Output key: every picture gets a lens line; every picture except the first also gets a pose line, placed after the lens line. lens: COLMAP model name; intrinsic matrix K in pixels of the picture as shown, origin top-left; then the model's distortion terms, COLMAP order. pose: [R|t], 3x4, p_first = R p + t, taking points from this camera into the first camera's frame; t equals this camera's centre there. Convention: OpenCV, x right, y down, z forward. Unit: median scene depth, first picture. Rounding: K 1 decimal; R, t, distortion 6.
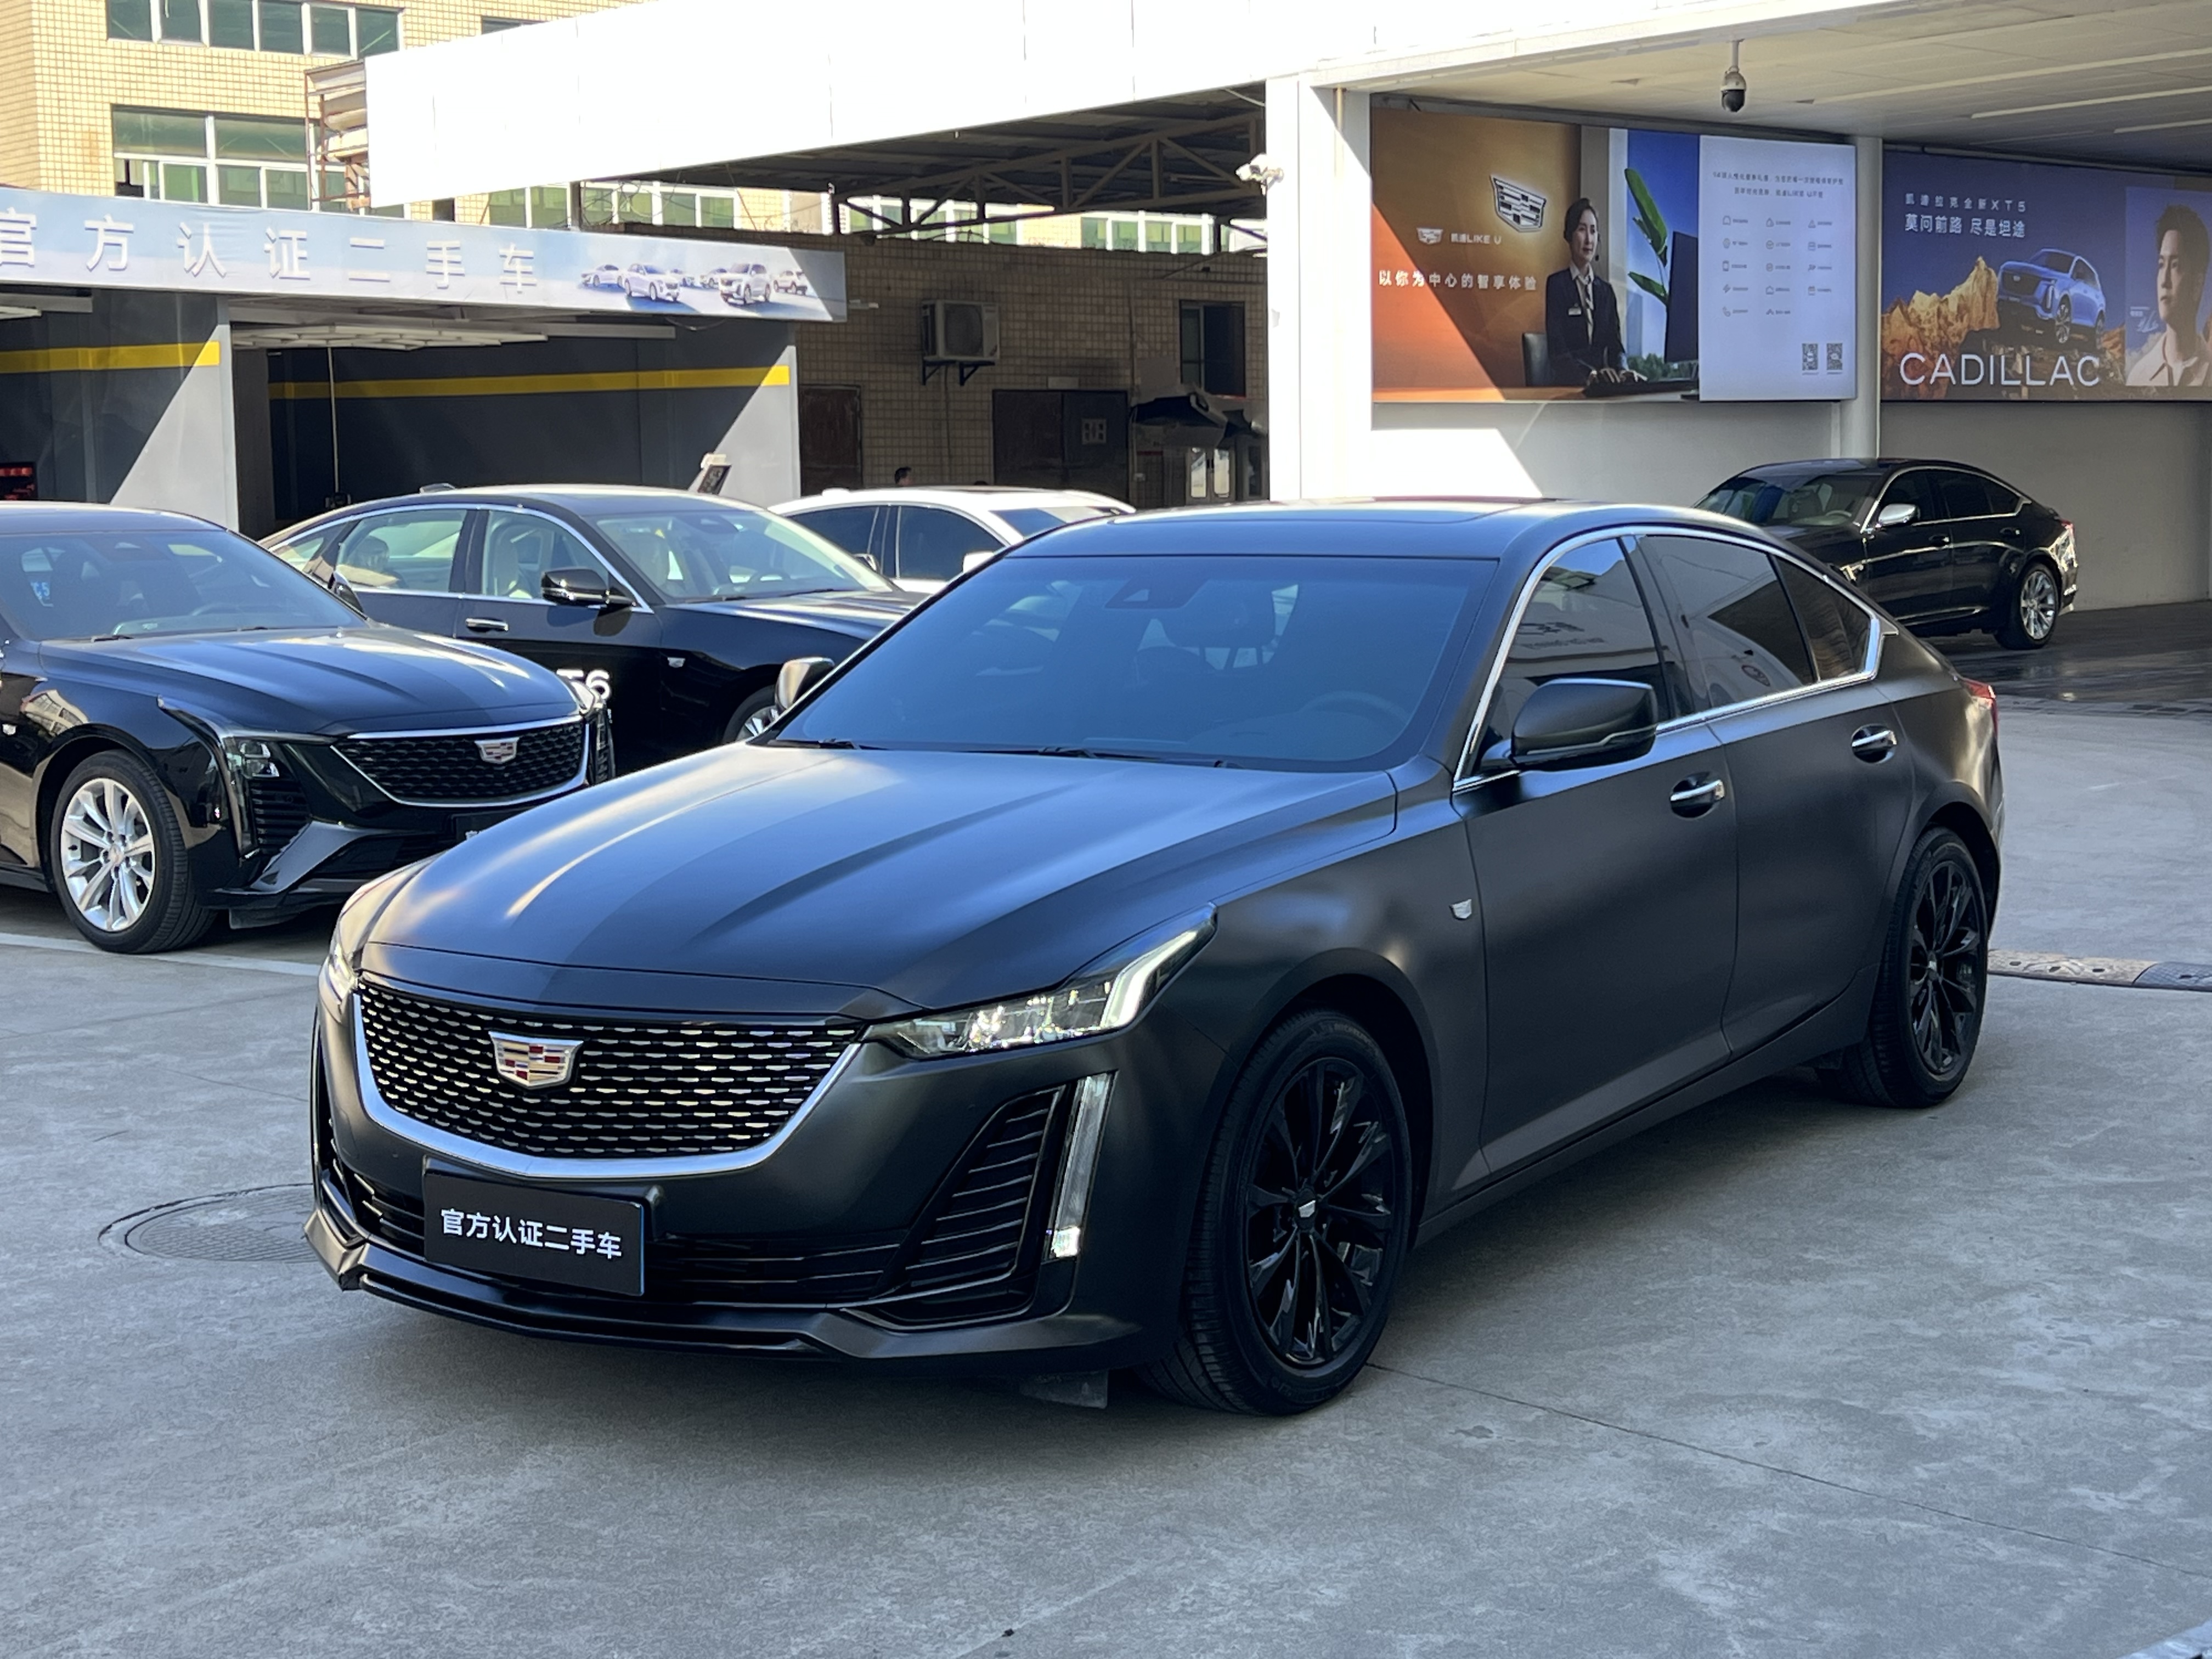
lens RADIAL K [[3327.8, 0, 1119.1], [0, 3327.8, 821.1], [0, 0, 1]] dist [0.202170, -0.685987]
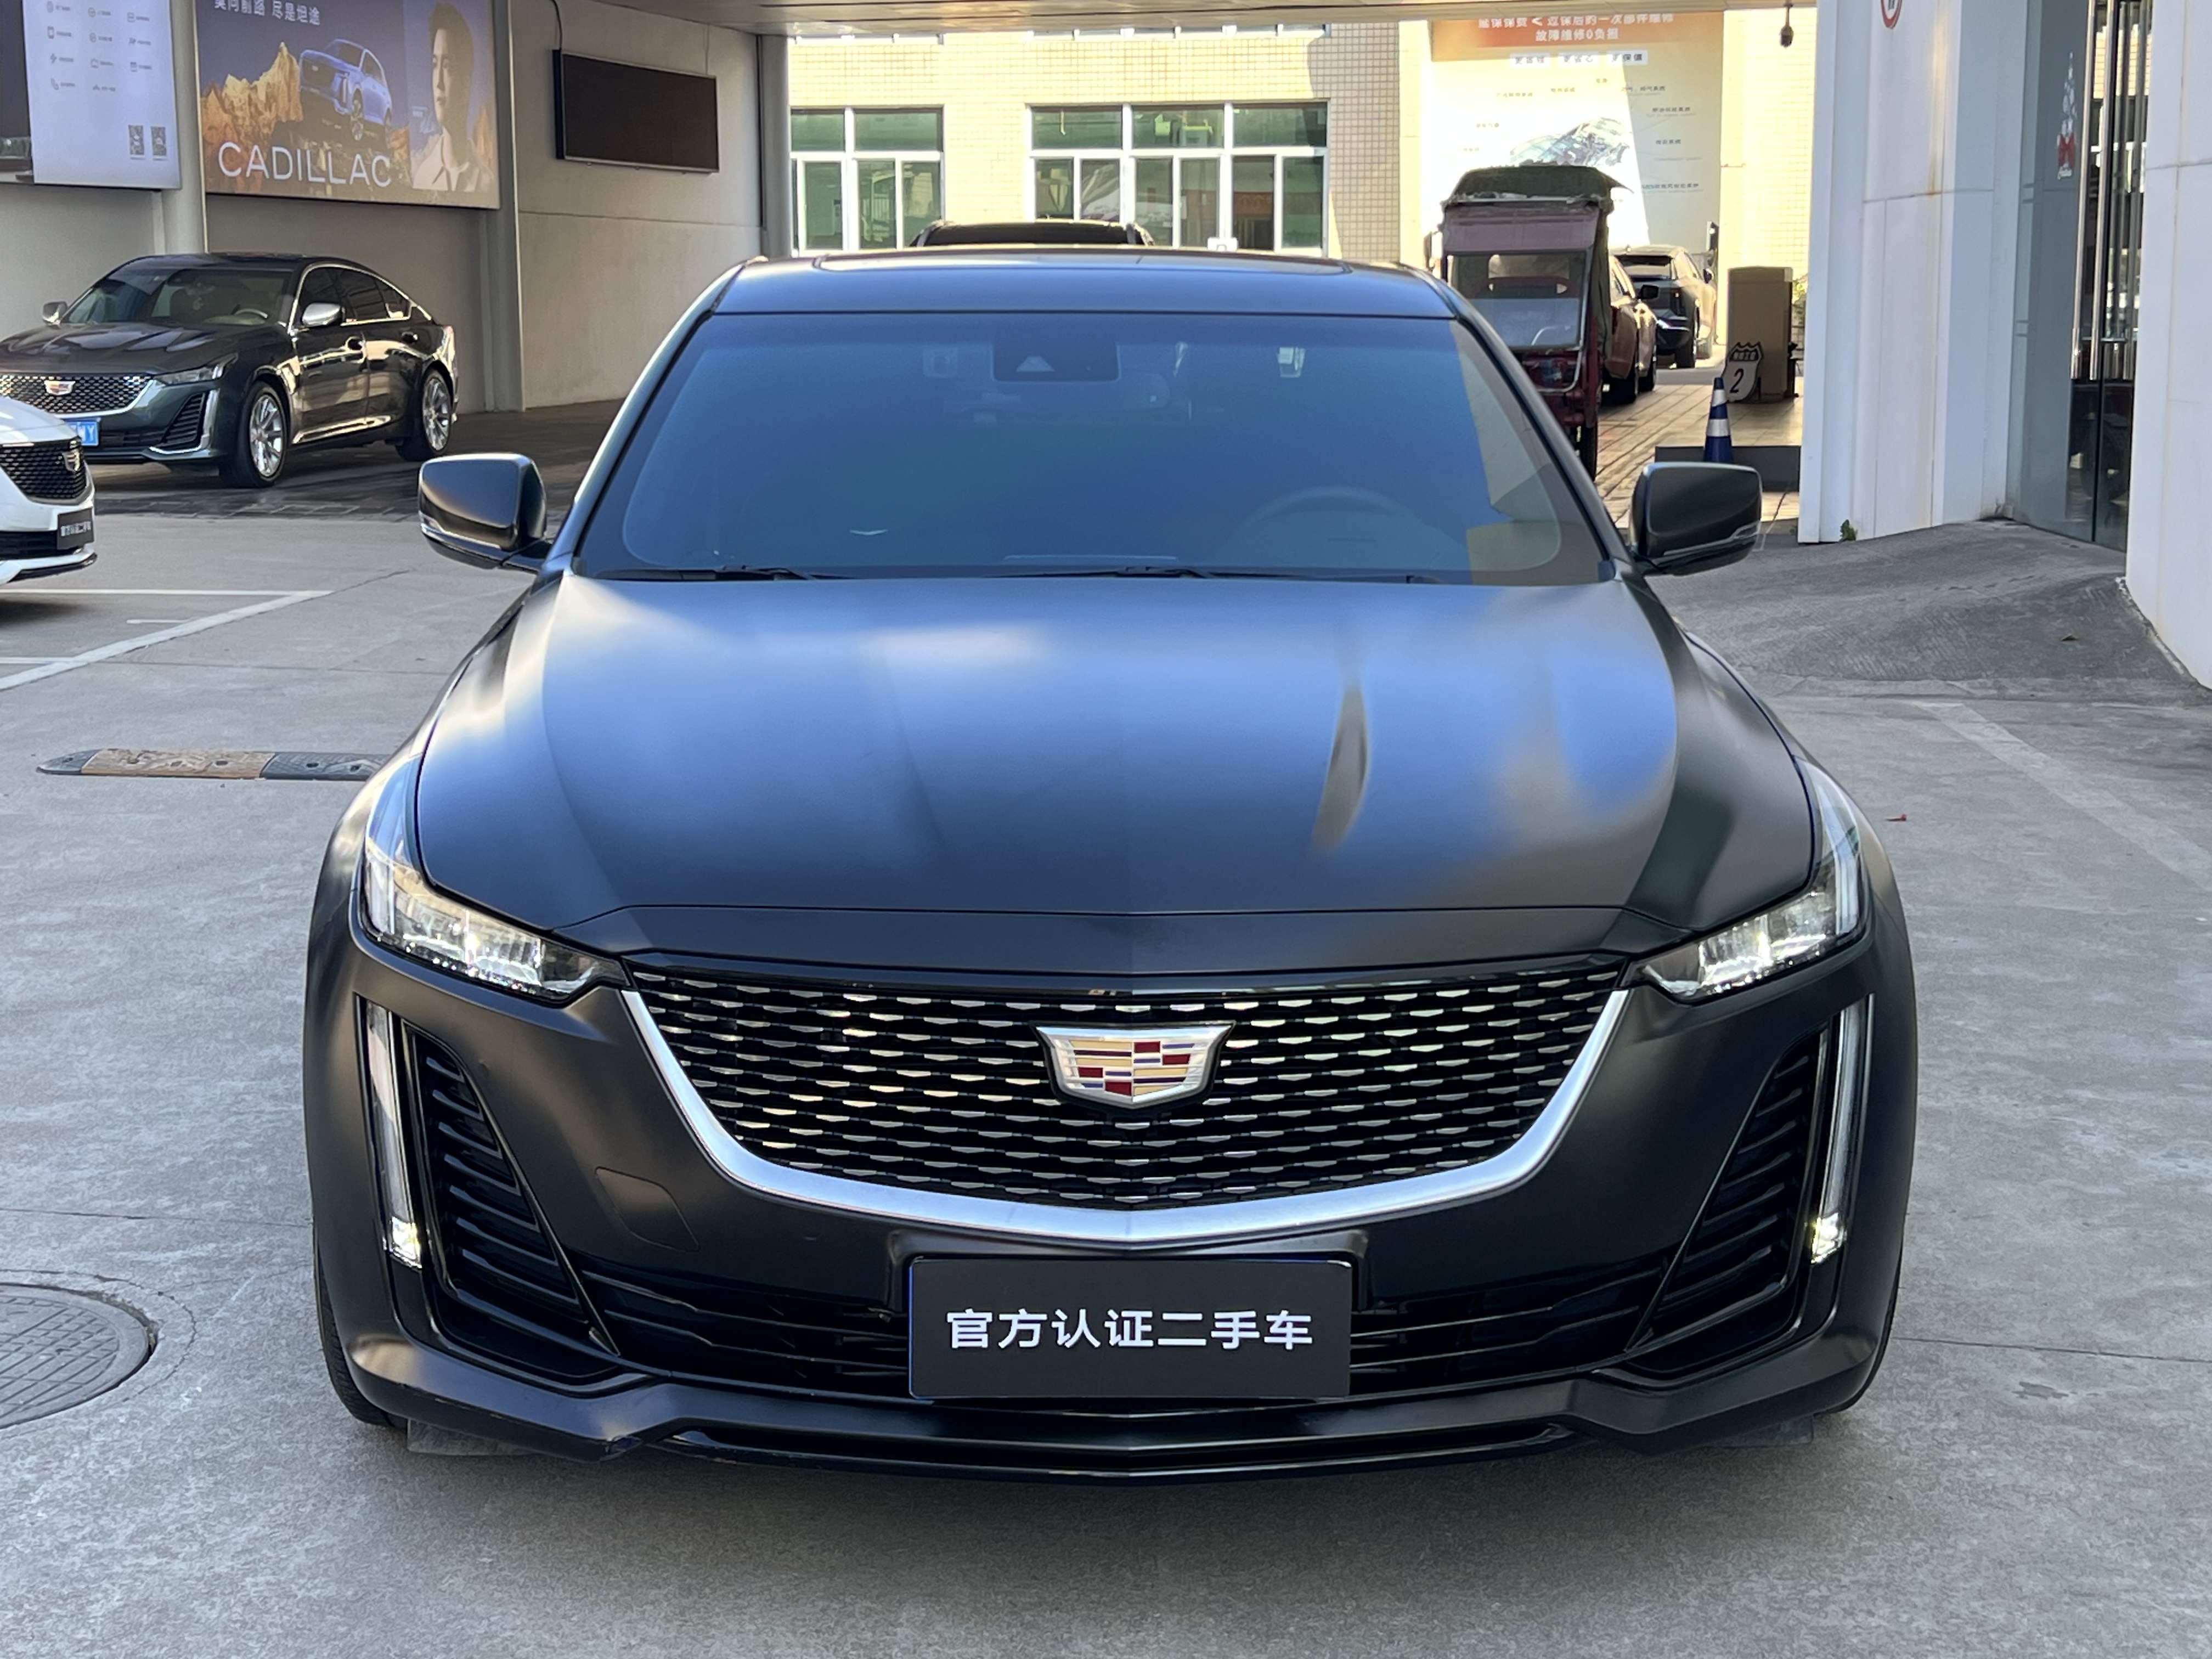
lens RADIAL K [[3327.8, 0, 1119.1], [0, 3327.8, 821.1], [0, 0, 1]] dist [0.202170, -0.685987]
pose [[0.825944, -0.072831, 0.559028, -0.109671], [0.042999, 0.996870, 0.066344, -0.003744], [-0.562110, -0.030759, 0.826490, 0.096717]]
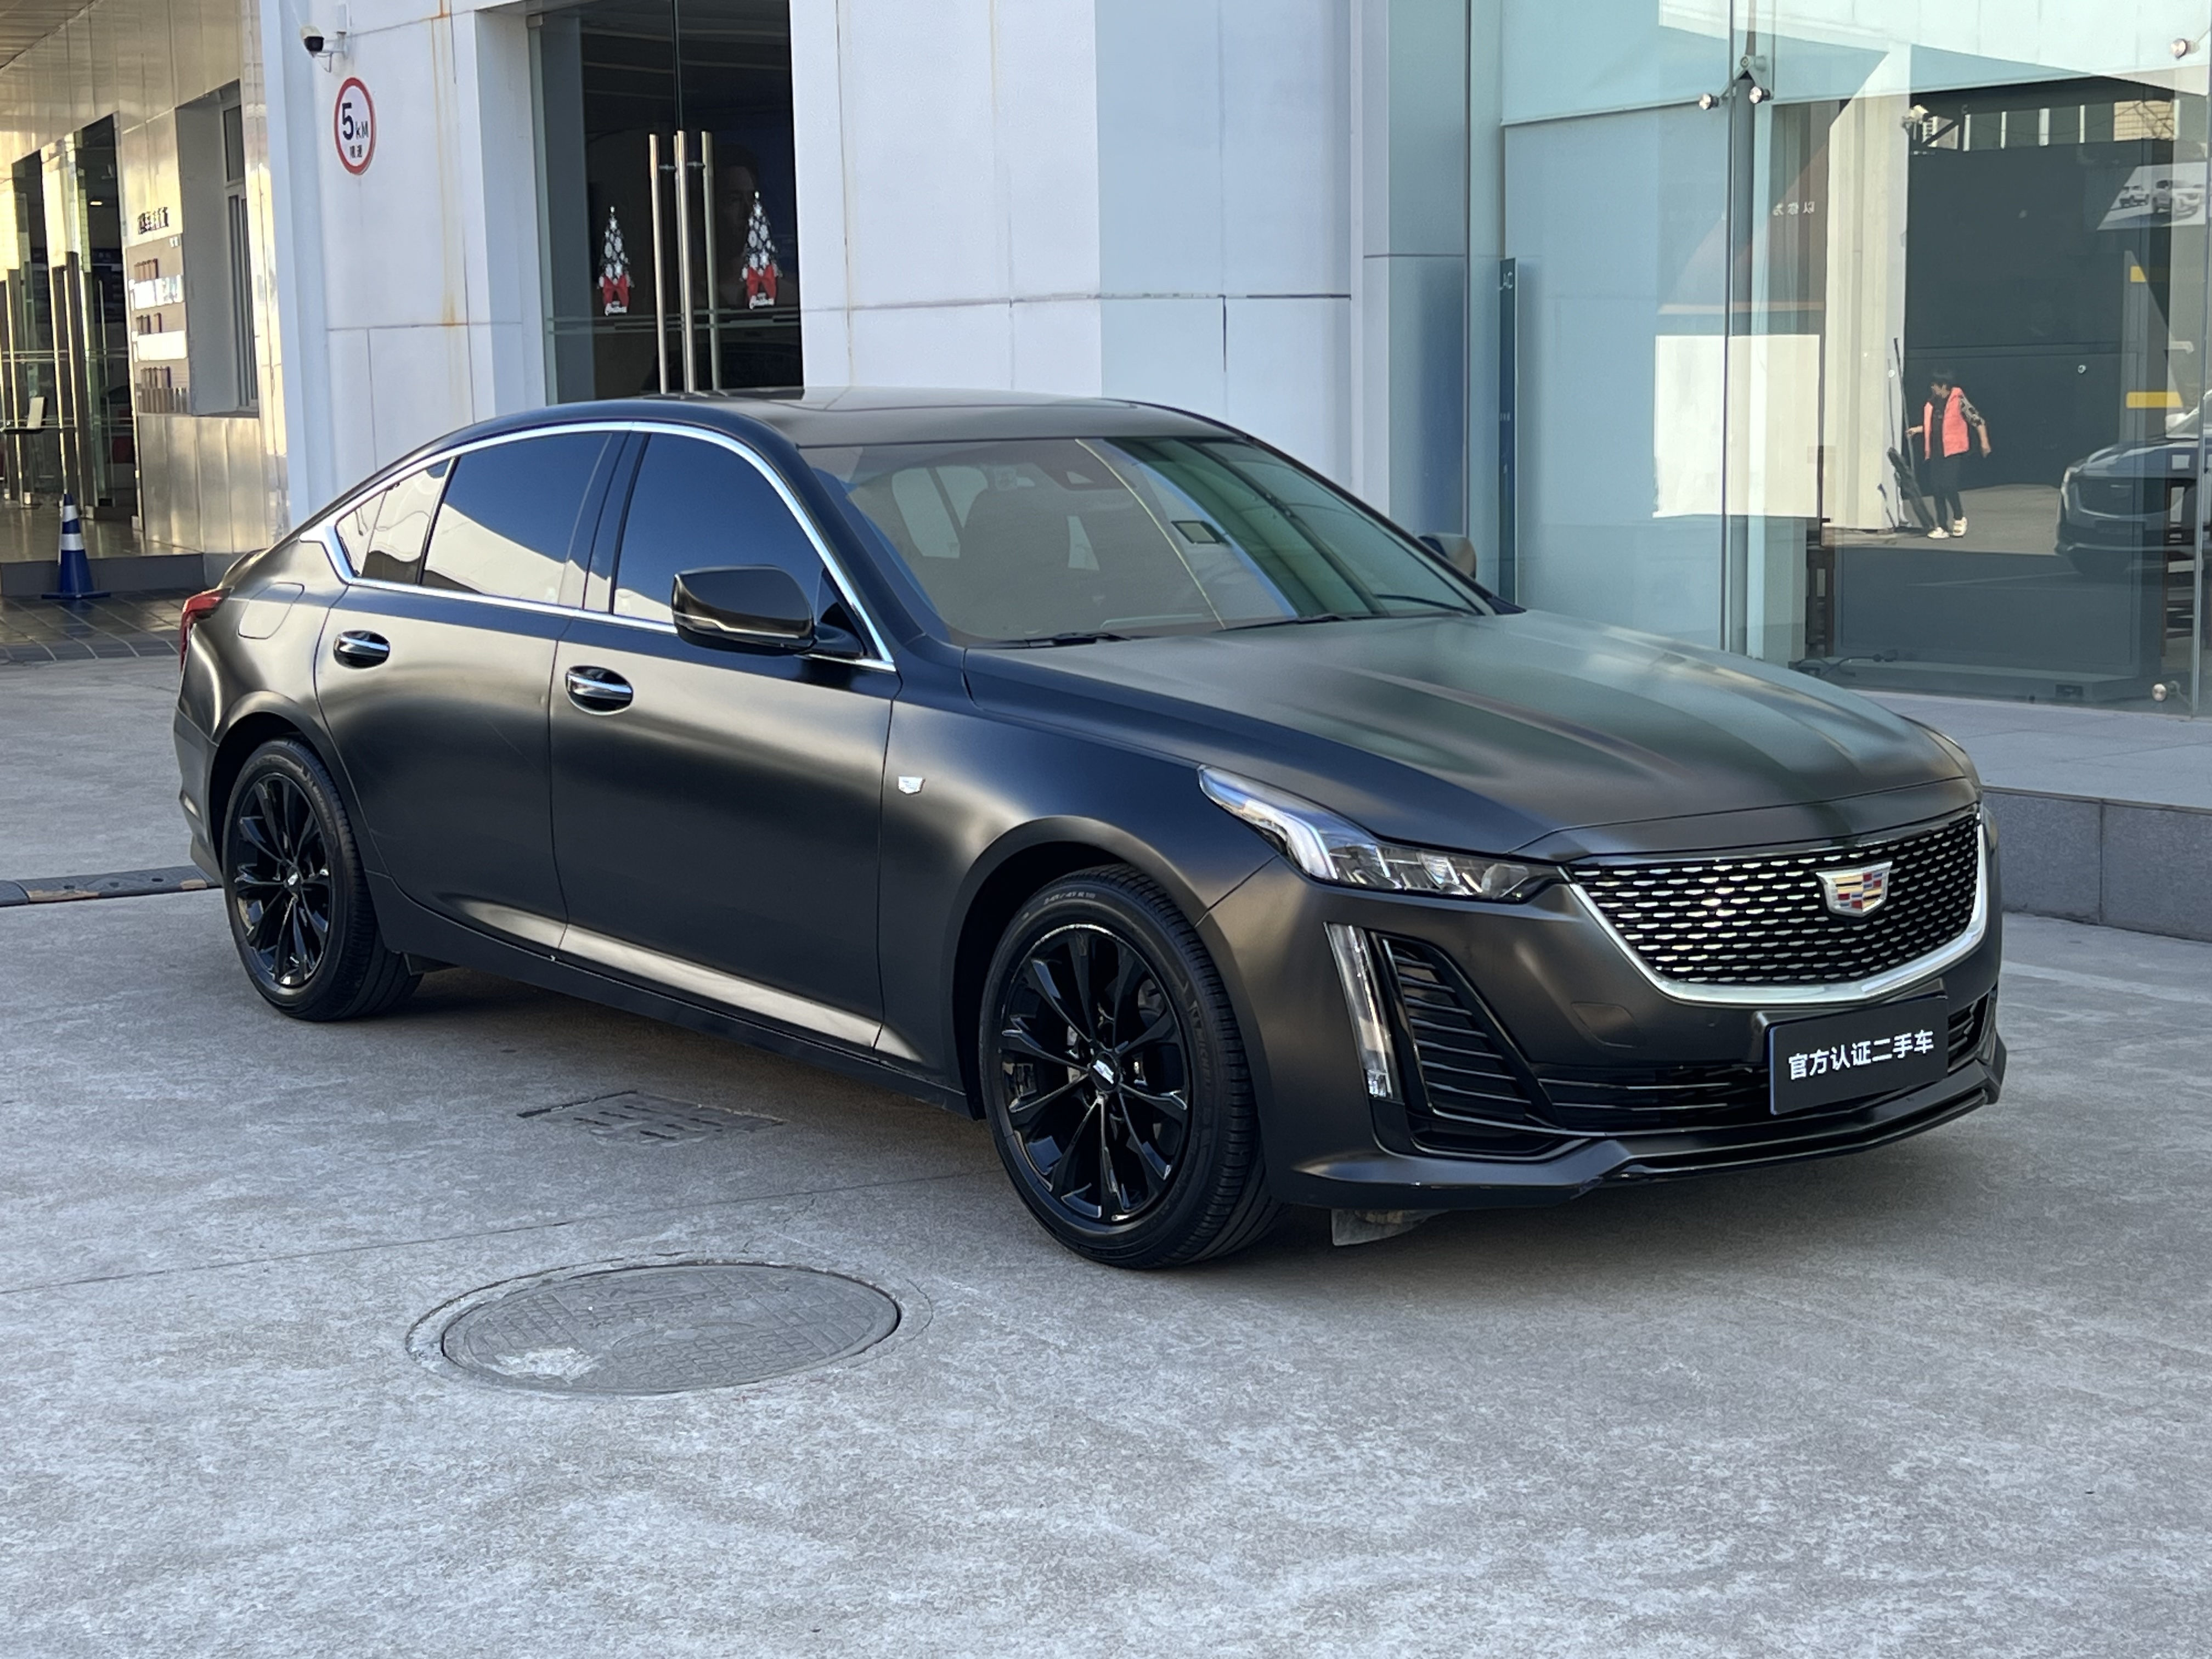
lens RADIAL K [[3327.8, 0, 1119.1], [0, 3327.8, 821.1], [0, 0, 1]] dist [0.202170, -0.685987]
pose [[0.308538, -0.113581, 0.944407, -0.254809], [0.106374, 0.990738, 0.084401, -0.013067], [-0.945245, 0.074420, 0.317762, 0.181405]]
